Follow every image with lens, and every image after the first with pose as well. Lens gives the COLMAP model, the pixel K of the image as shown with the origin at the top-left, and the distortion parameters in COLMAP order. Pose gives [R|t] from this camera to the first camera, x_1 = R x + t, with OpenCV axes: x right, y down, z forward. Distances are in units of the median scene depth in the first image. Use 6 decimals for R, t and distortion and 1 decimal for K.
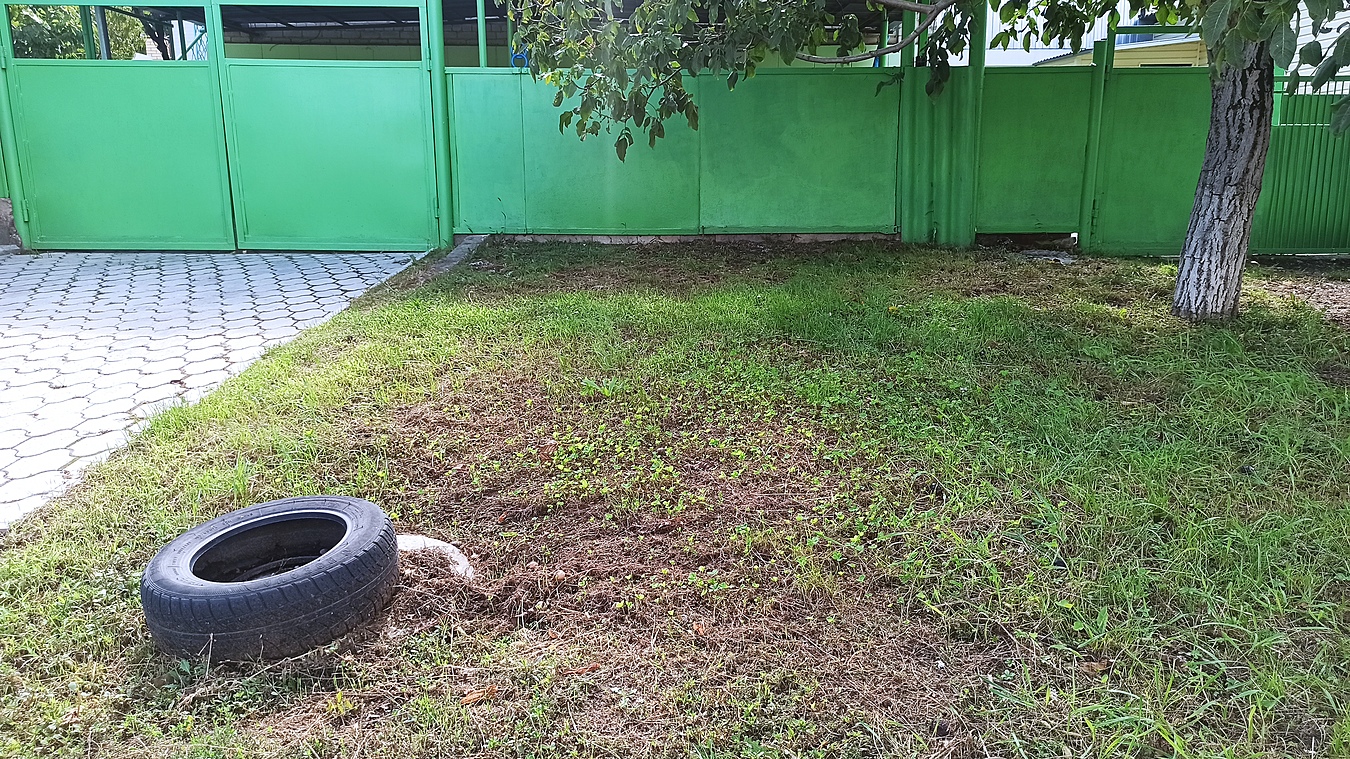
lens RADIAL K [[1053.7, 0, 672.8], [0, 1053.7, 389.7], [0, 0, 1]] dist [0.052326, -0.036454]
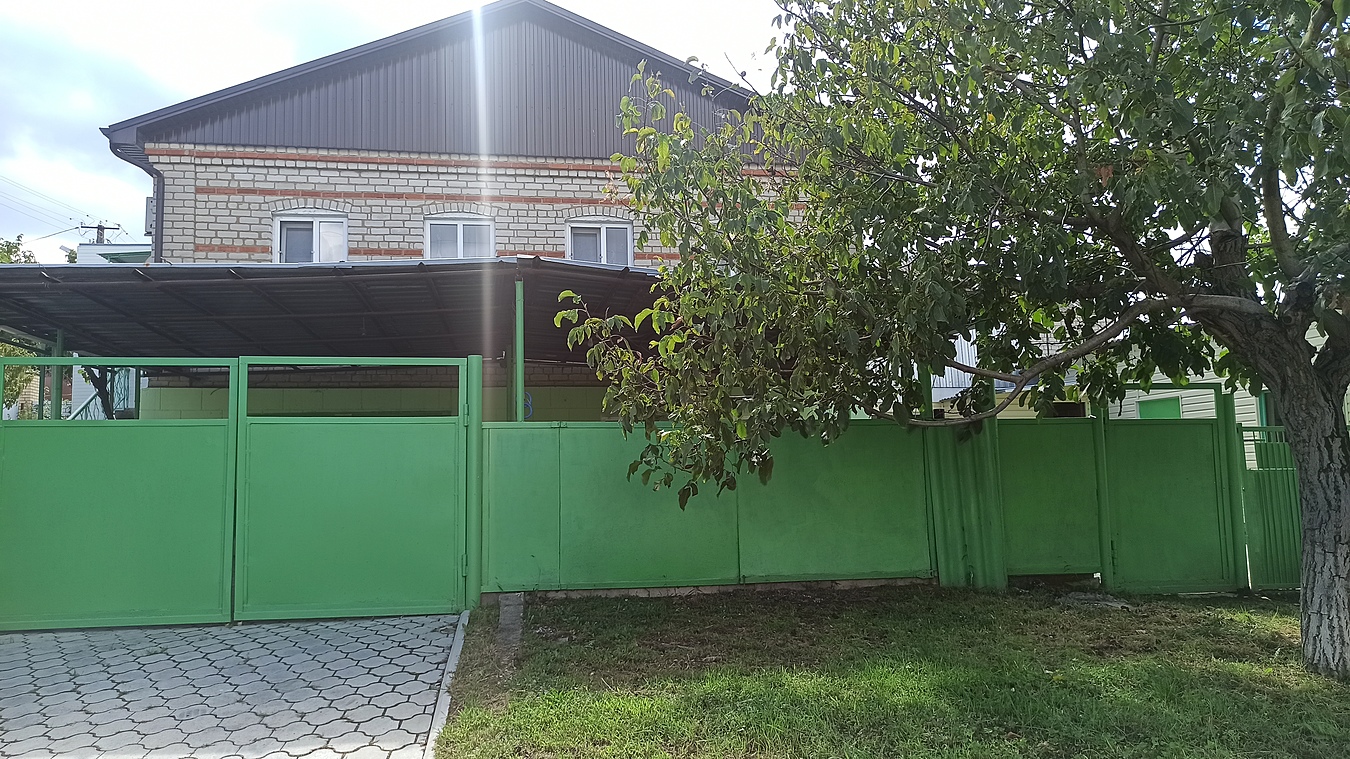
lens RADIAL K [[1053.7, 0, 679.5], [0, 1053.7, 374.3], [0, 0, 1]] dist [0.052326, -0.036454]
pose [[0.986200, 0.000079, 0.165560, -0.192150], [0.050067, 0.953036, -0.298691, -0.044673], [-0.157809, 0.302858, 0.939880, 0.040923]]
